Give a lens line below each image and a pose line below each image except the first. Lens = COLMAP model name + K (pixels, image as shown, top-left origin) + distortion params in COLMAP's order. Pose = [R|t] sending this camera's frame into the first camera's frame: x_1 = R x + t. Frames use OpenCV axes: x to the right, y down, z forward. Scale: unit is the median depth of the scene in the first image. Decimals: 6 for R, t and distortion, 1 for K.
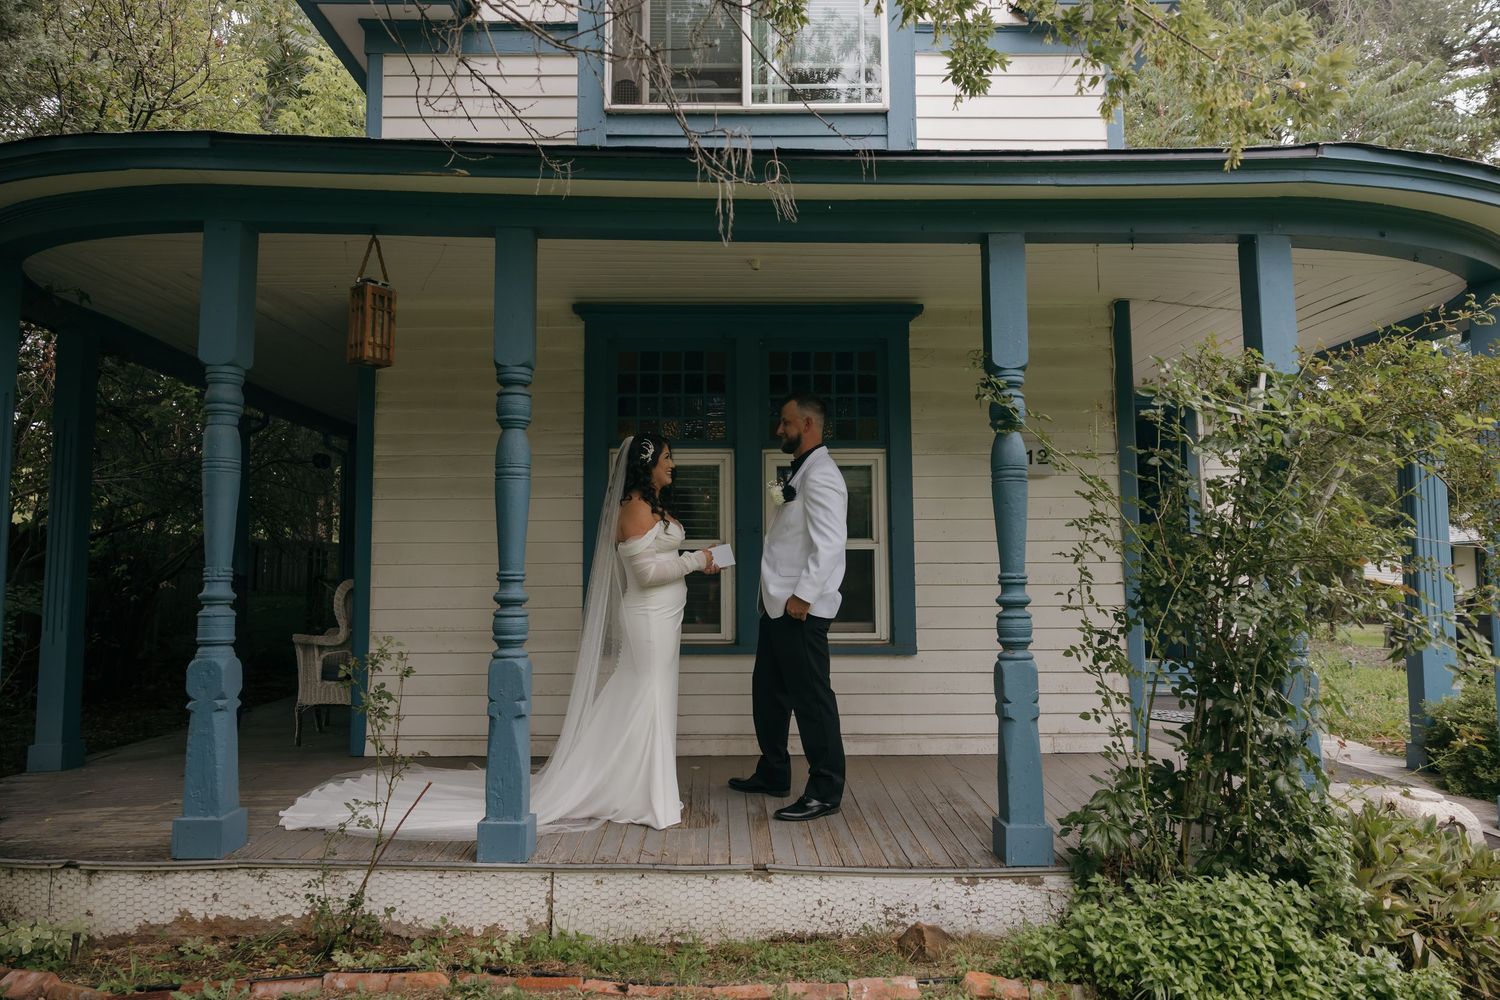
lens RADIAL K [[1050.5, 0, 752.1], [0, 1050.5, 510.1], [0, 0, 1]] dist [-0.001070, 0.003738]
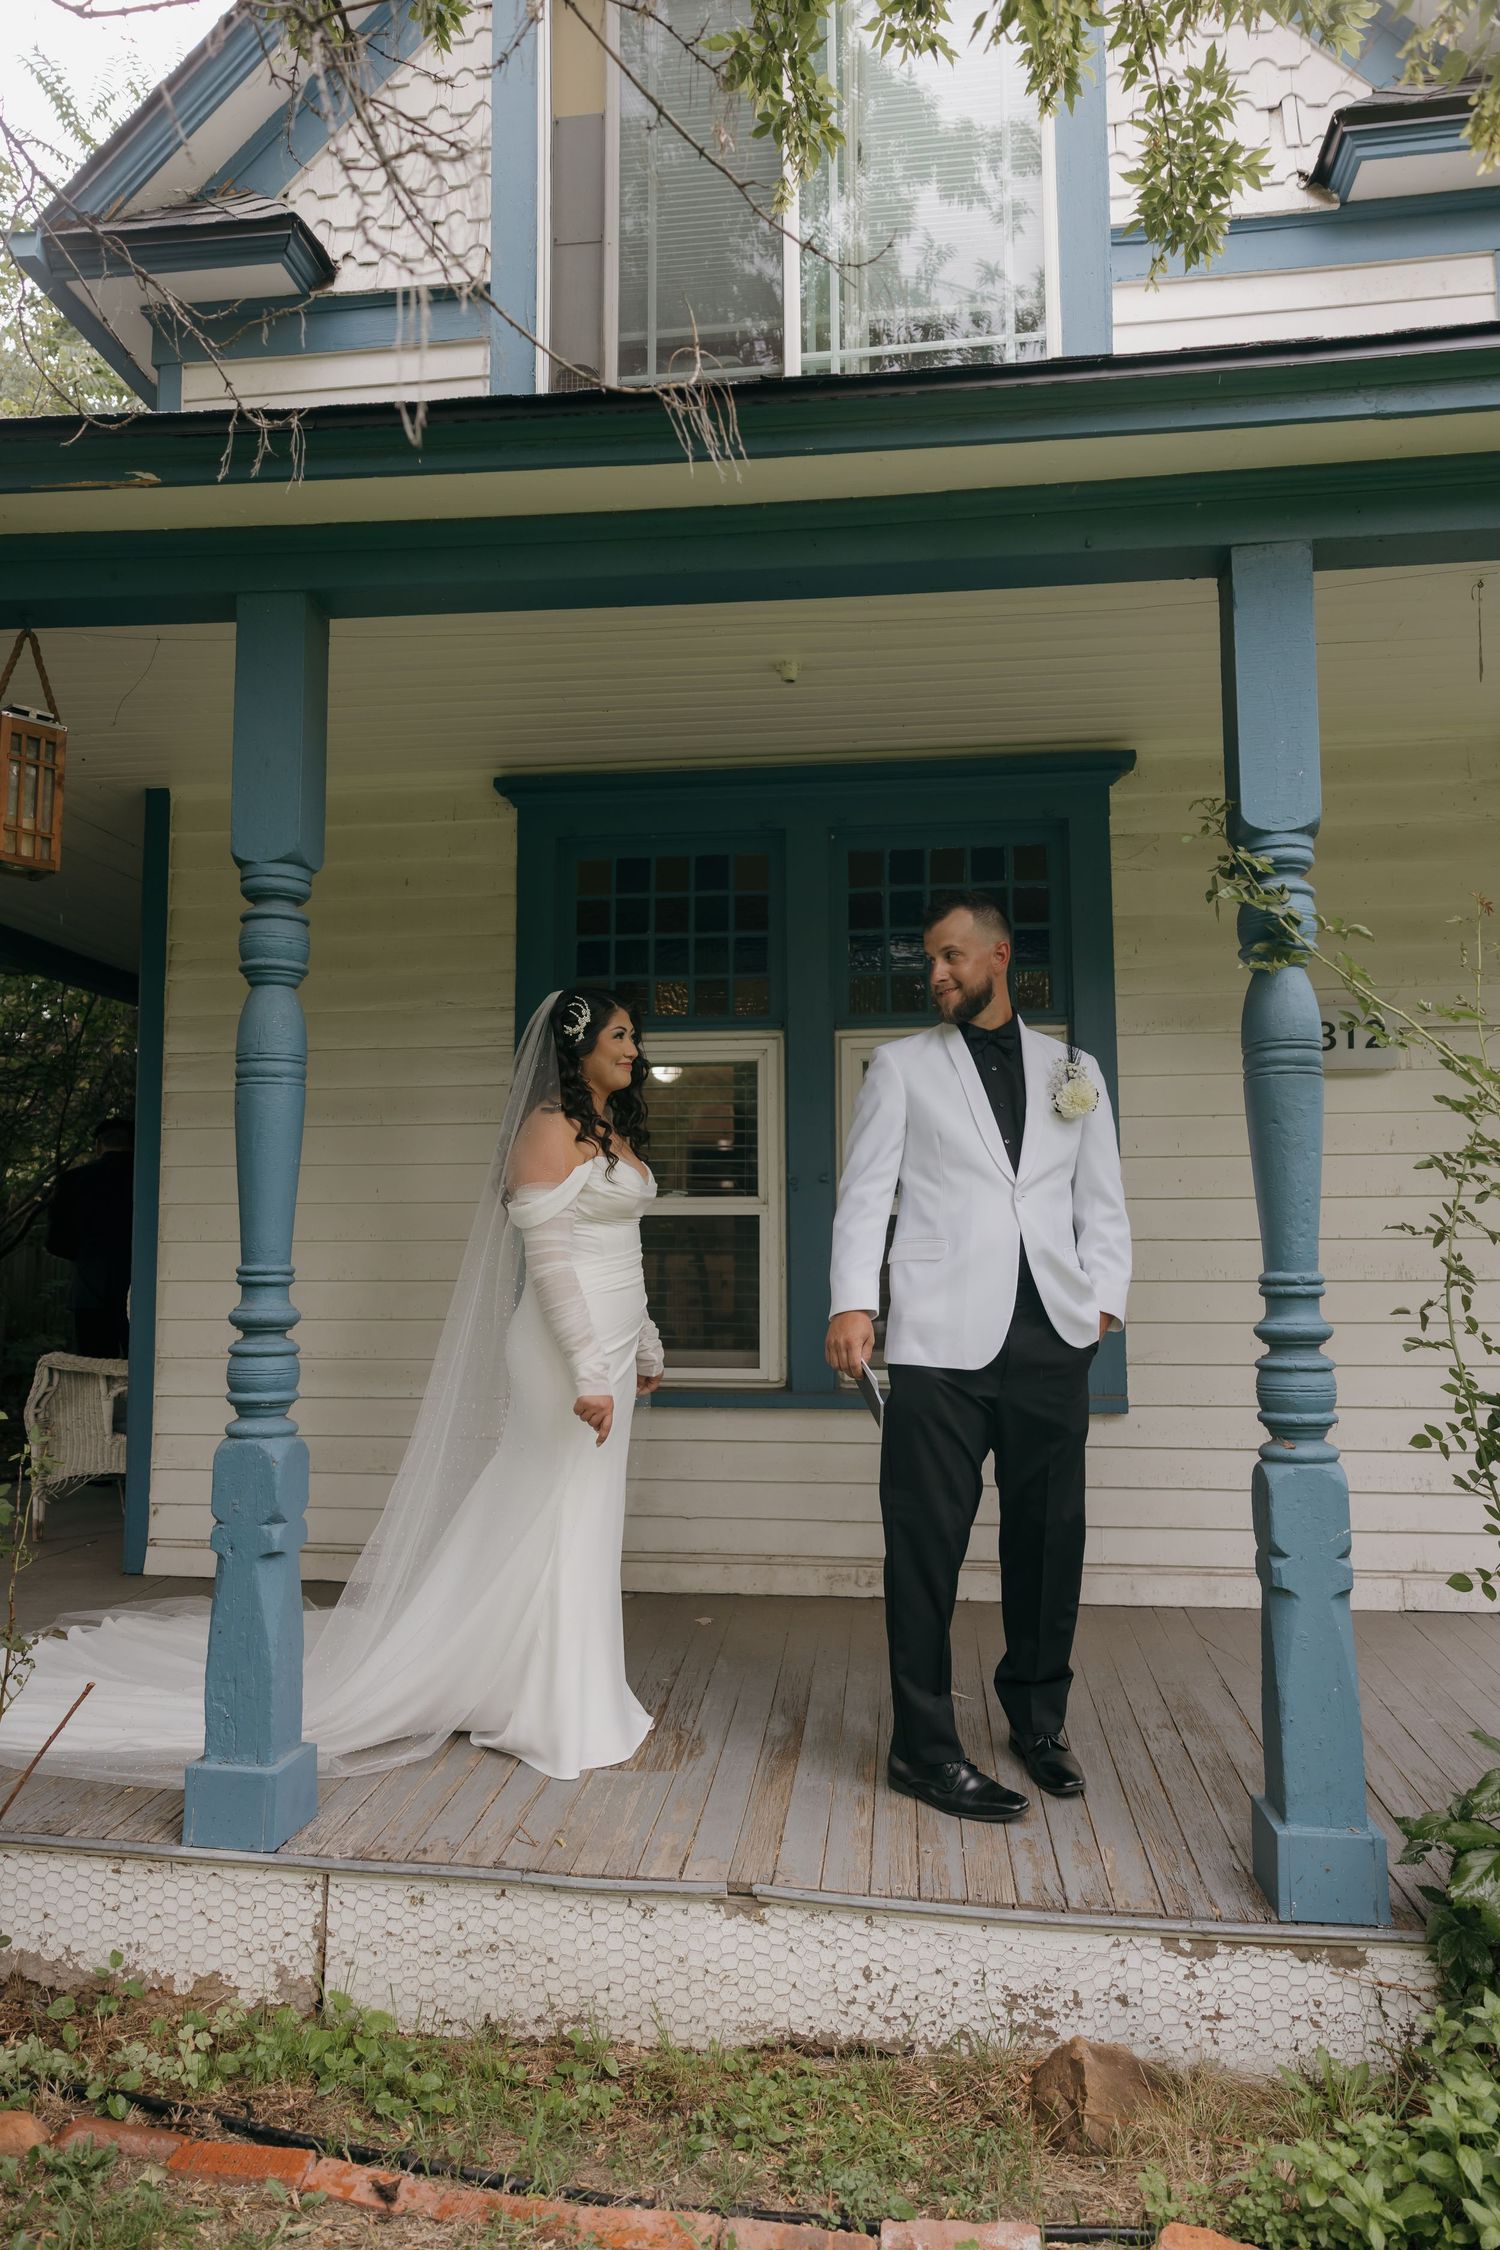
lens RADIAL K [[1518.5, 0, 741.6], [0, 1518.5, 1135.0], [0, 0, 1]] dist [-0.001450, 0.003833]
pose [[0.989610, -0.008925, -0.143502, 0.107213], [0.008004, 0.999944, -0.006989, 0.002318], [0.143556, 0.005768, 0.989625, 0.309005]]
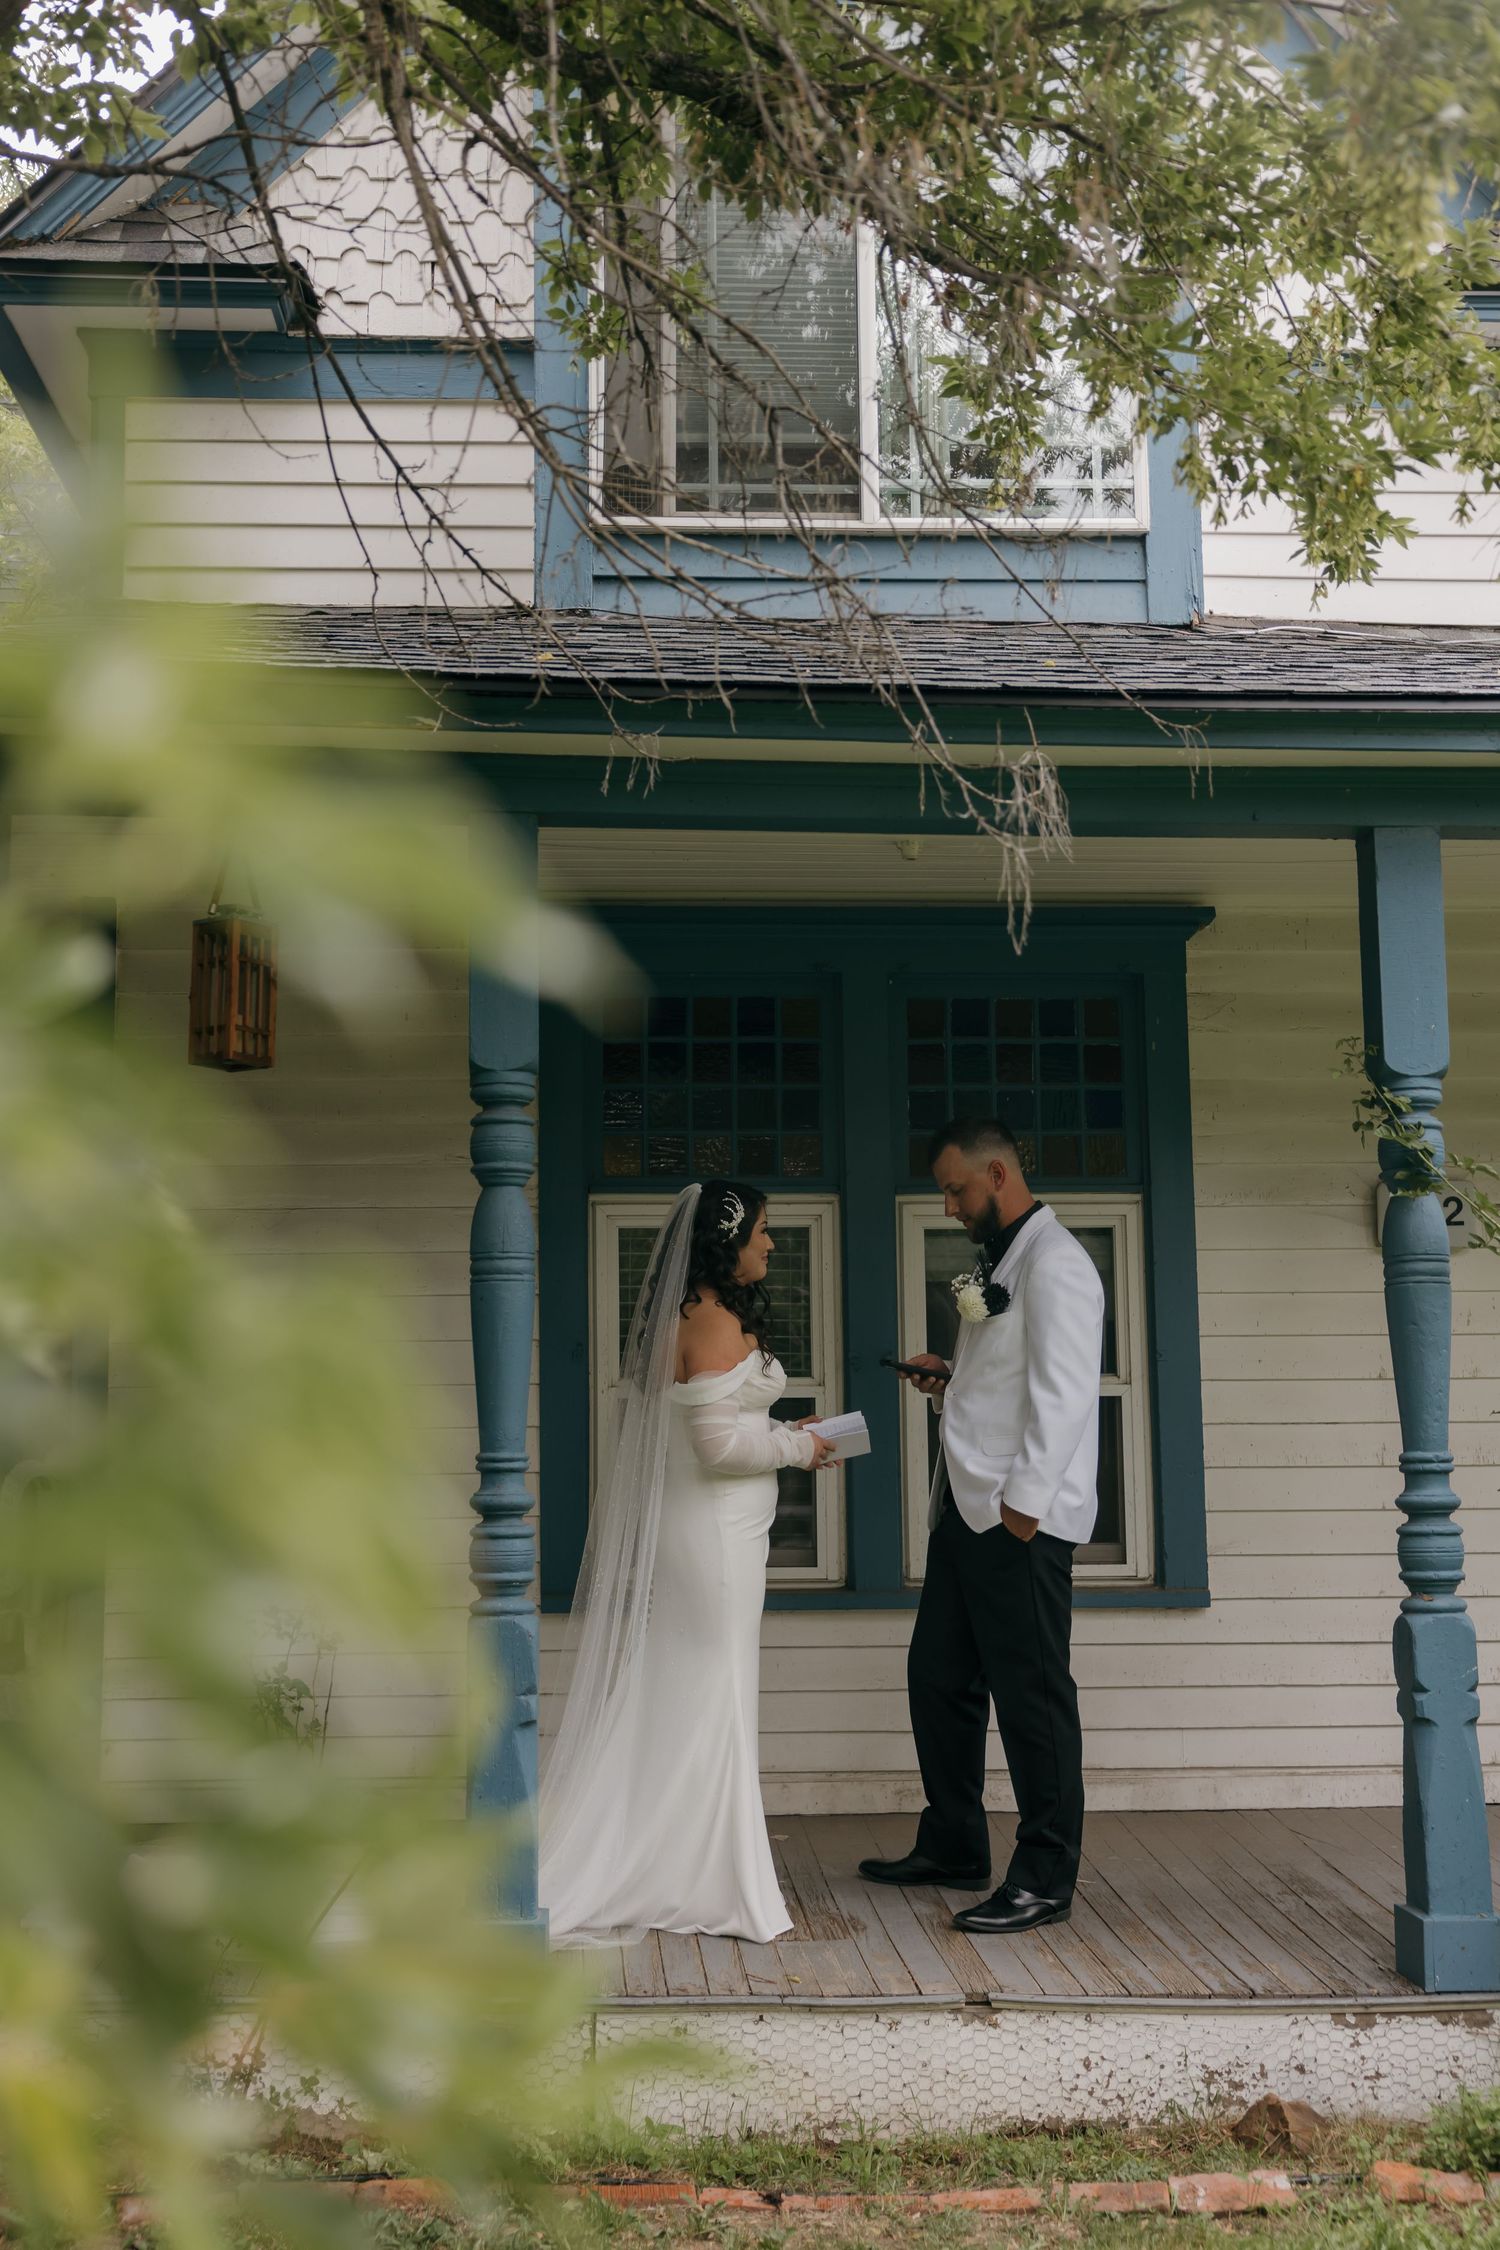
lens RADIAL K [[2682.4, 0, 743.4], [0, 2682.4, 1155.1], [0, 0, 1]] dist [0.012751, -0.008820]
pose [[0.999150, -0.000042, 0.041232, -0.166179], [0.001538, 0.999341, -0.036254, -0.044652], [-0.041204, 0.036286, 0.998492, -0.387495]]
